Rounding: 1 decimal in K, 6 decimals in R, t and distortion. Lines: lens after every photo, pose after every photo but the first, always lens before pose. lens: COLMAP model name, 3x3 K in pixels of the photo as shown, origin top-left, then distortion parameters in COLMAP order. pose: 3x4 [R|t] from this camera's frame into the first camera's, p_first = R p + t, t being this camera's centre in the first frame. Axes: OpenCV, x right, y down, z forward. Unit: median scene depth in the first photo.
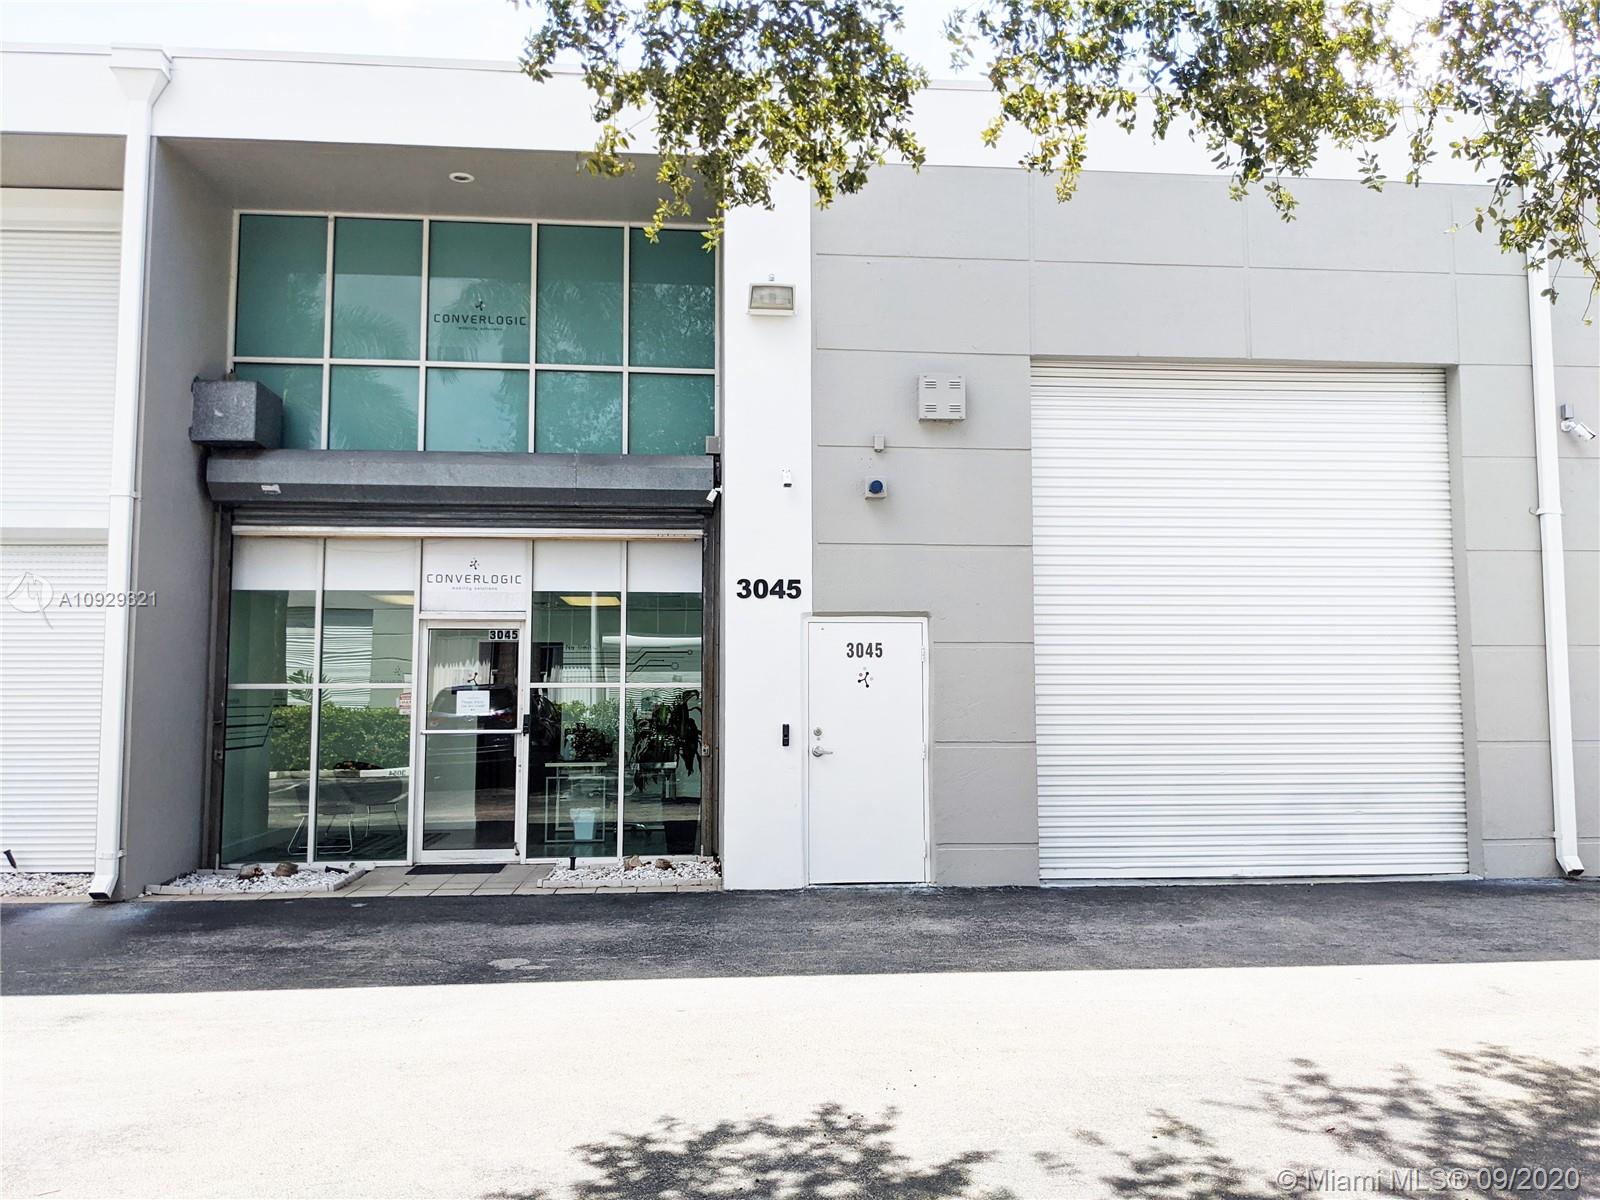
lens RADIAL K [[1278.7, 0, 804.8], [0, 1278.7, 593.7], [0, 0, 1]] dist [0.042158, -0.076776]
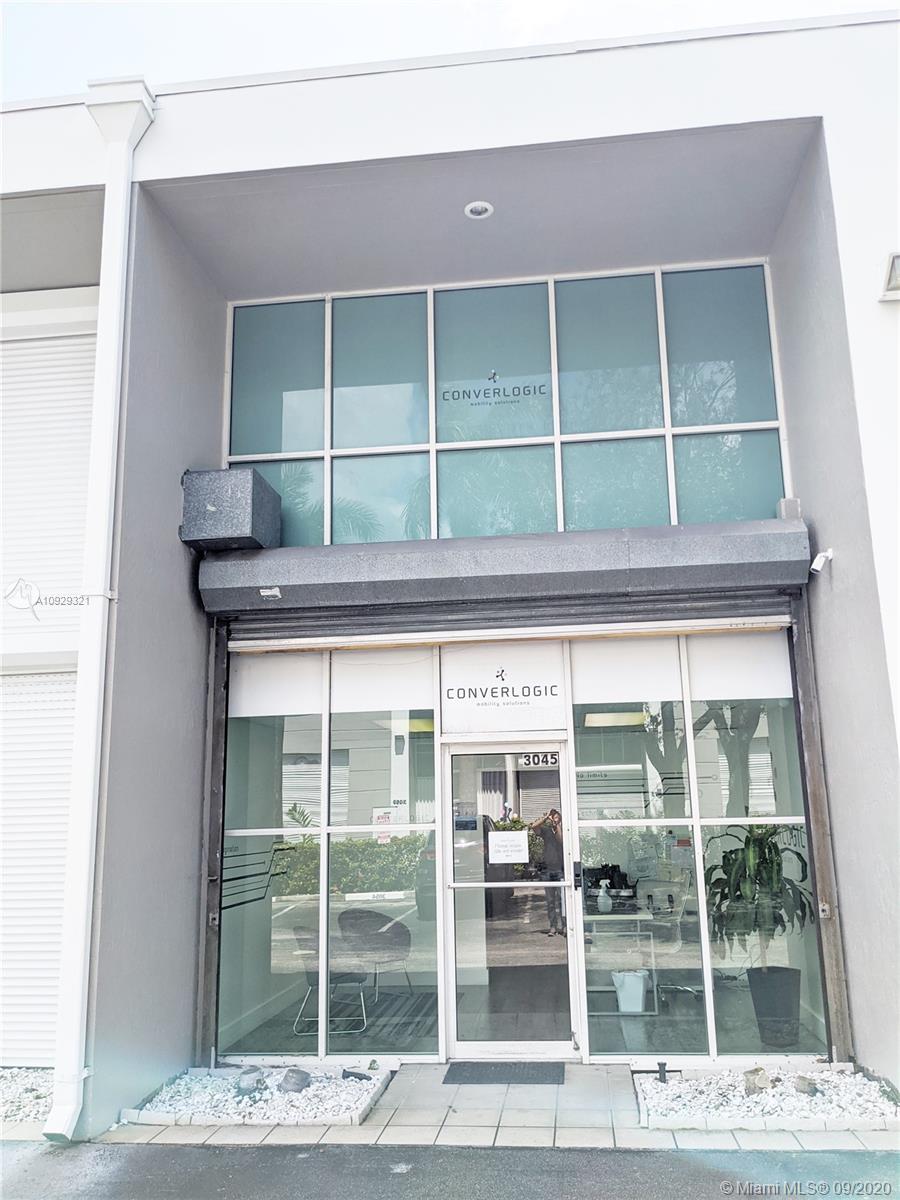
lens RADIAL K [[959.0, 0, 456.4], [0, 959.0, 607.8], [0, 0, 1]] dist [0.042158, -0.076776]
pose [[0.978976, -0.065285, -0.193246, -0.171941], [0.039496, 0.990138, -0.134414, 0.017320], [0.200116, 0.123956, 0.971899, 0.406991]]
